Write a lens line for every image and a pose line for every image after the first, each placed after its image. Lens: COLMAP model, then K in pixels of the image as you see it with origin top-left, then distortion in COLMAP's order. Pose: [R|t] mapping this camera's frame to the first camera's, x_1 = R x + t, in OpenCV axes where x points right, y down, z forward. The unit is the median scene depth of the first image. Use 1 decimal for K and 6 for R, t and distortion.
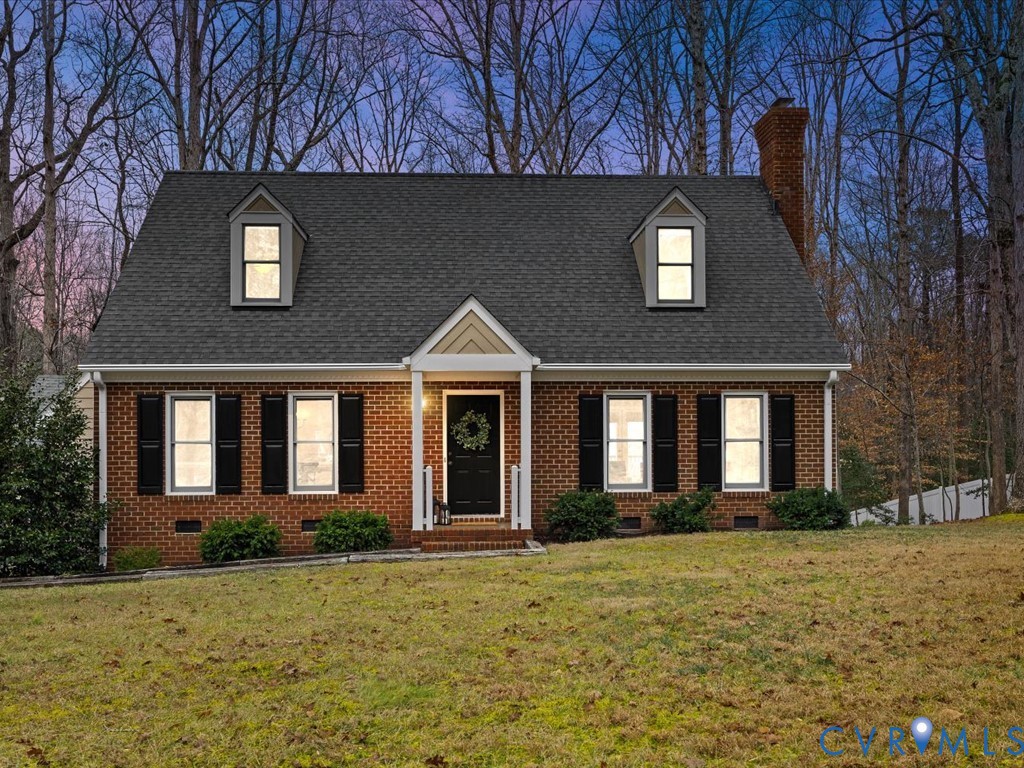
lens RADIAL K [[948.1, 0, 515.2], [0, 948.1, 448.8], [0, 0, 1]] dist [-0.013066, 0.000000]
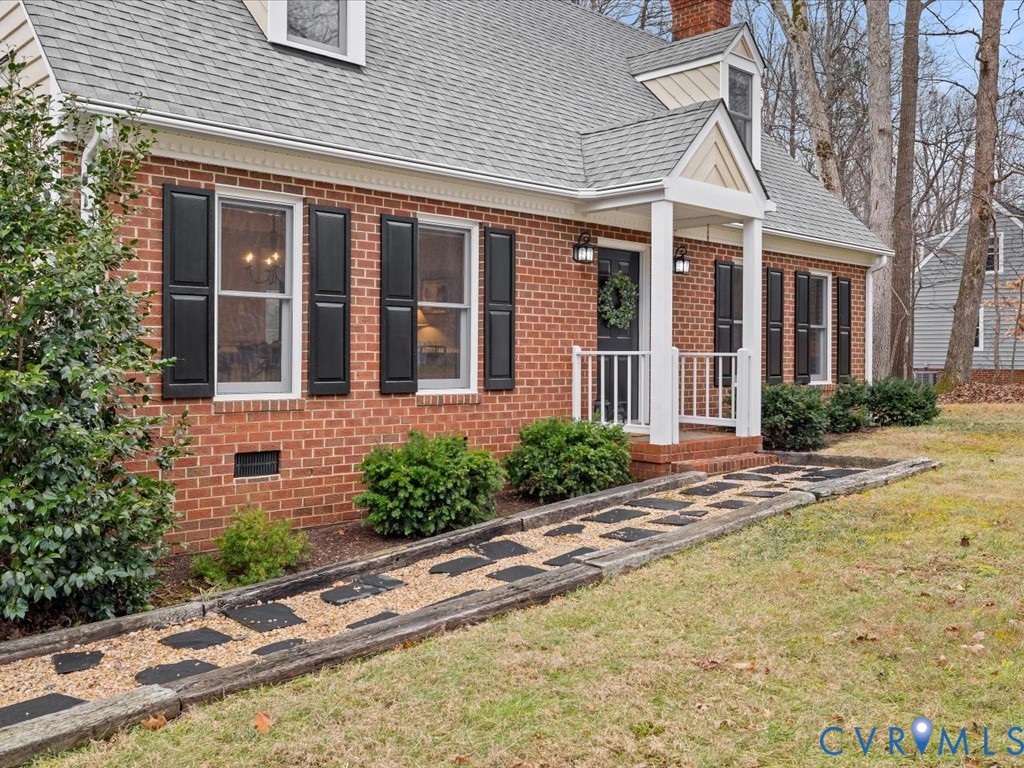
lens RADIAL K [[948.1, 0, 507.0], [0, 948.1, 361.3], [0, 0, 1]] dist [-0.013066, 0.000000]
pose [[0.752786, 0.007984, 0.658217, -0.572799], [-0.010295, 0.999947, -0.000355, 0.027329], [-0.658185, -0.006509, 0.752828, 0.539896]]
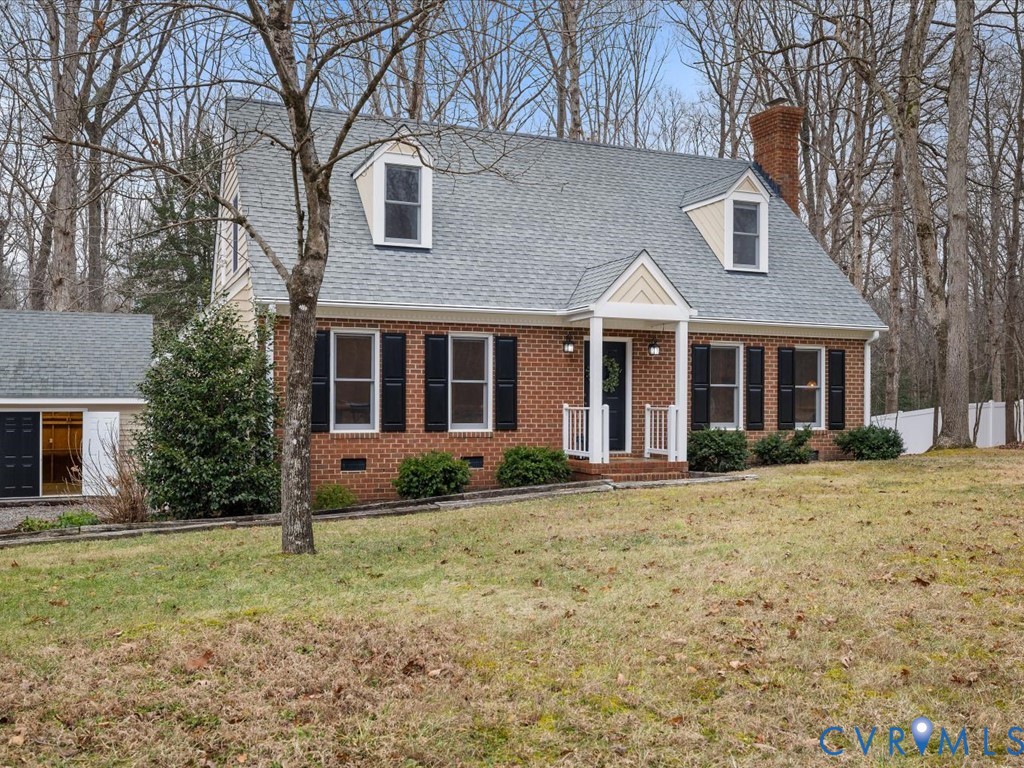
lens RADIAL K [[948.1, 0, 507.9], [0, 948.1, 411.6], [0, 0, 1]] dist [-0.013066, 0.000000]
pose [[0.940933, 0.006893, 0.338522, -0.528906], [-0.008762, 0.999954, 0.003993, 0.021179], [-0.338478, -0.006723, 0.940950, 0.009823]]
